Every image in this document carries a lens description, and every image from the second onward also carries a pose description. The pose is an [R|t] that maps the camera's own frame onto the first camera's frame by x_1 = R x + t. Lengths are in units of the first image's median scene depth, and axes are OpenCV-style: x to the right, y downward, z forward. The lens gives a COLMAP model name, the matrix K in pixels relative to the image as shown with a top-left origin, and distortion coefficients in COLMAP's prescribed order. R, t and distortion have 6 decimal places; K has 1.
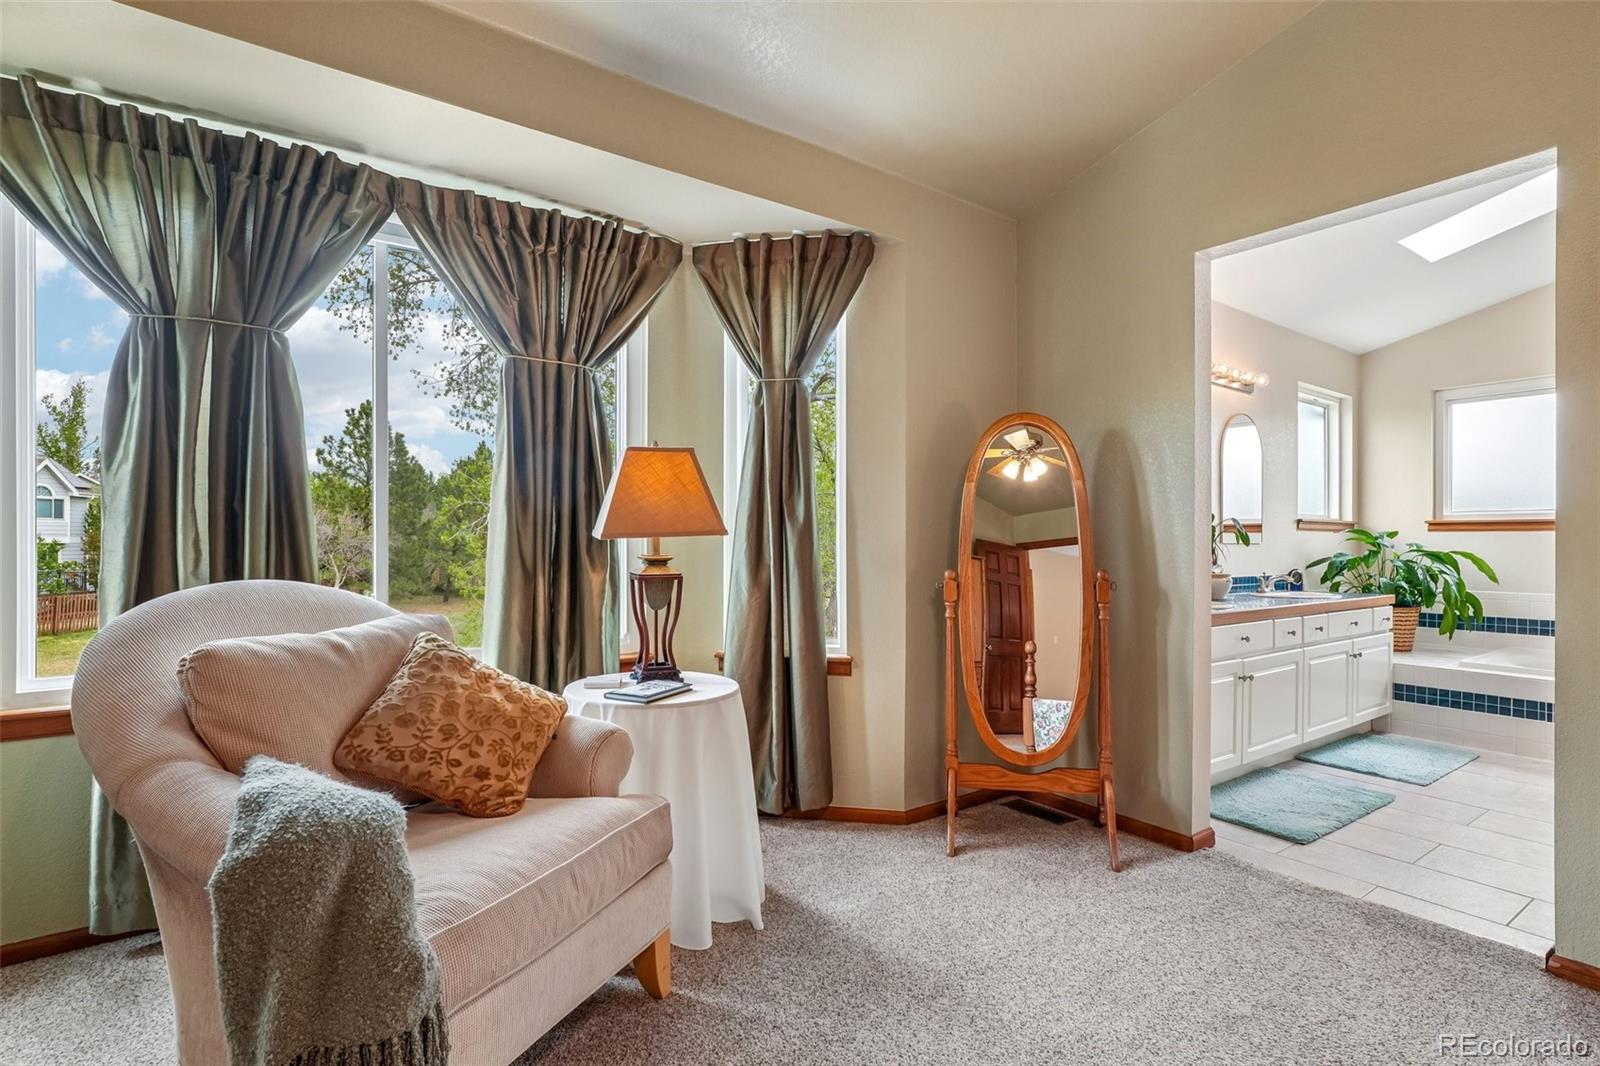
lens RADIAL K [[774.0, 0, 801.6], [0, 774.0, 538.4], [0, 0, 1]] dist [-0.011161, 0.000678]
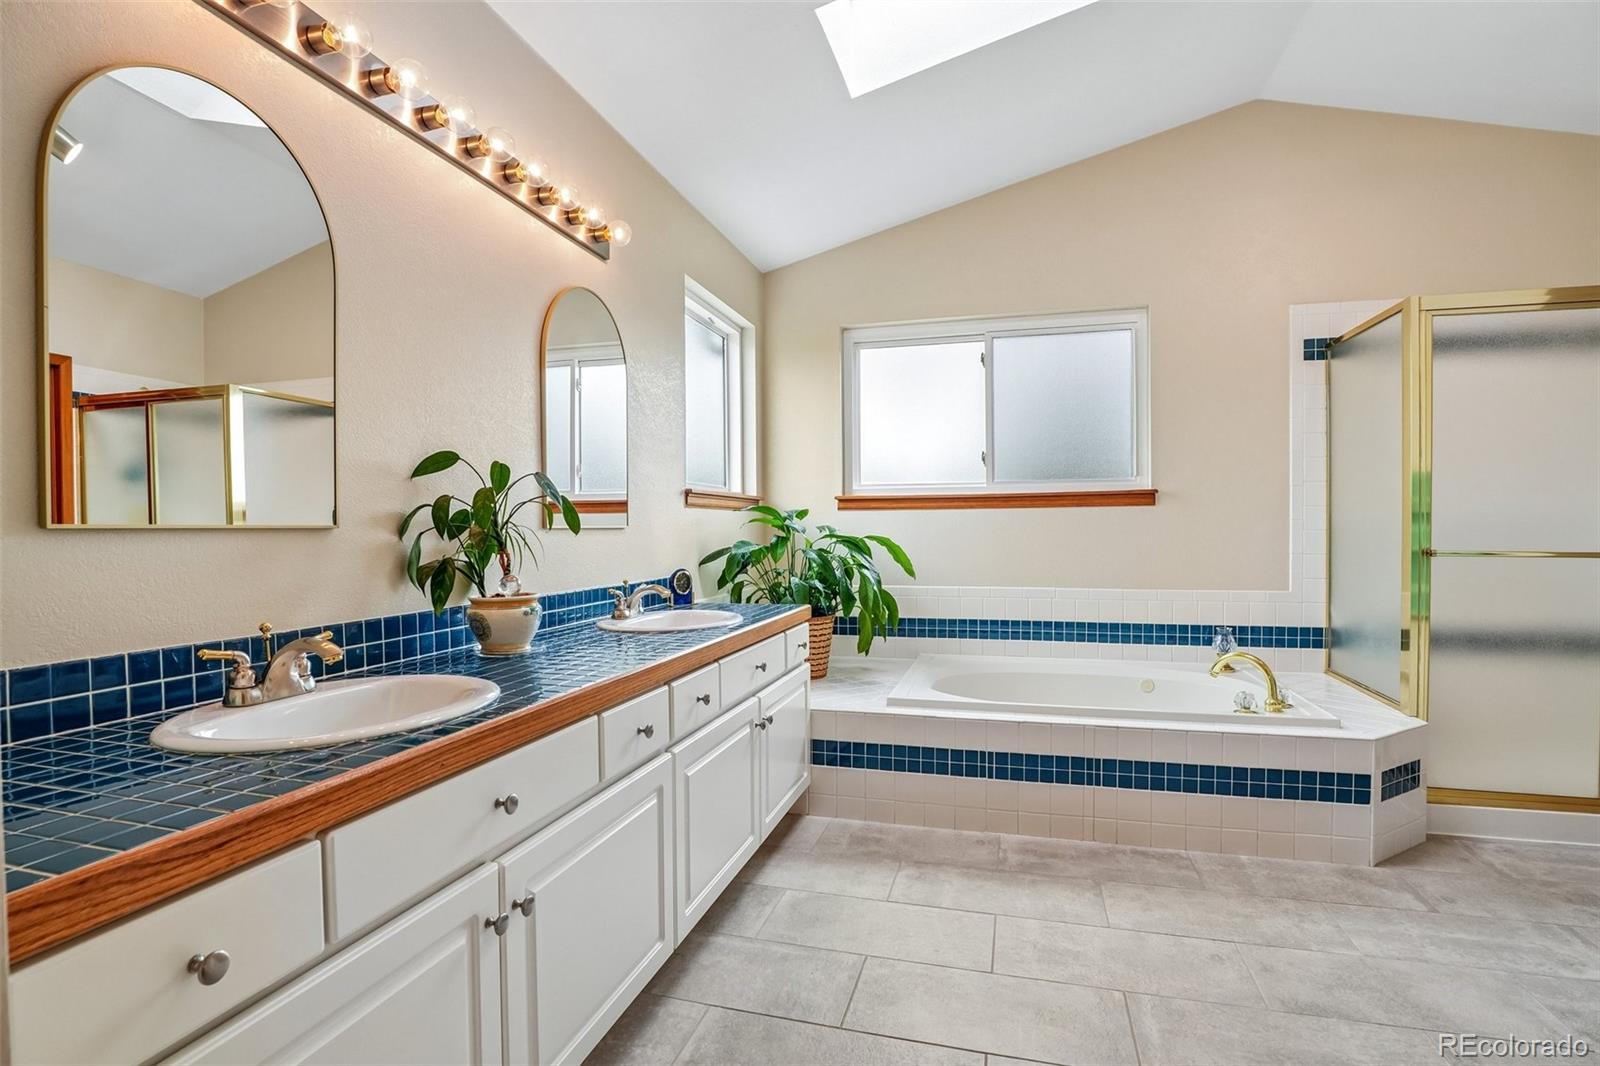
lens RADIAL K [[774.0, 0, 801.6], [0, 774.0, 538.4], [0, 0, 1]] dist [-0.011161, 0.000678]
pose [[0.778456, -0.018970, 0.627412, 0.536667], [0.009221, 0.999781, 0.018787, 0.007383], [-0.627631, -0.008840, 0.778460, 0.749450]]
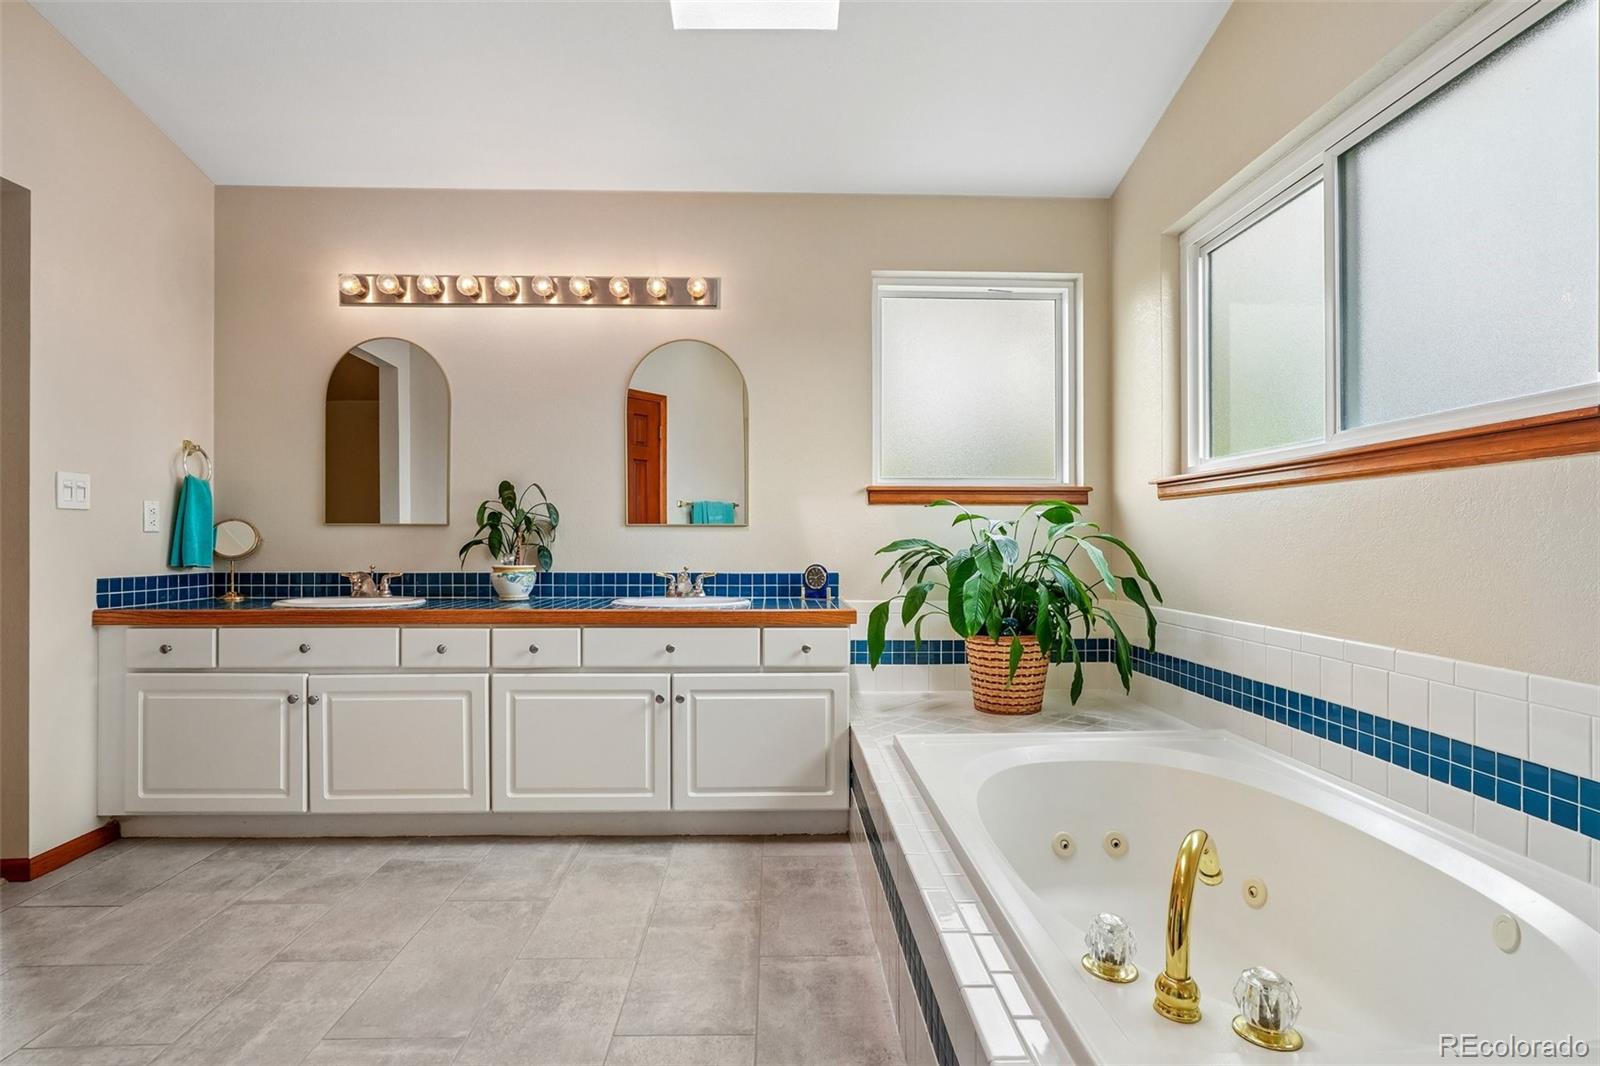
lens RADIAL K [[774.0, 0, 801.6], [0, 774.0, 538.4], [0, 0, 1]] dist [-0.011161, 0.000678]
pose [[0.832253, -0.007327, -0.554348, 1.620587], [0.006706, 0.999973, -0.003150, 0.032052], [0.554356, -0.001096, 0.832279, 0.741048]]
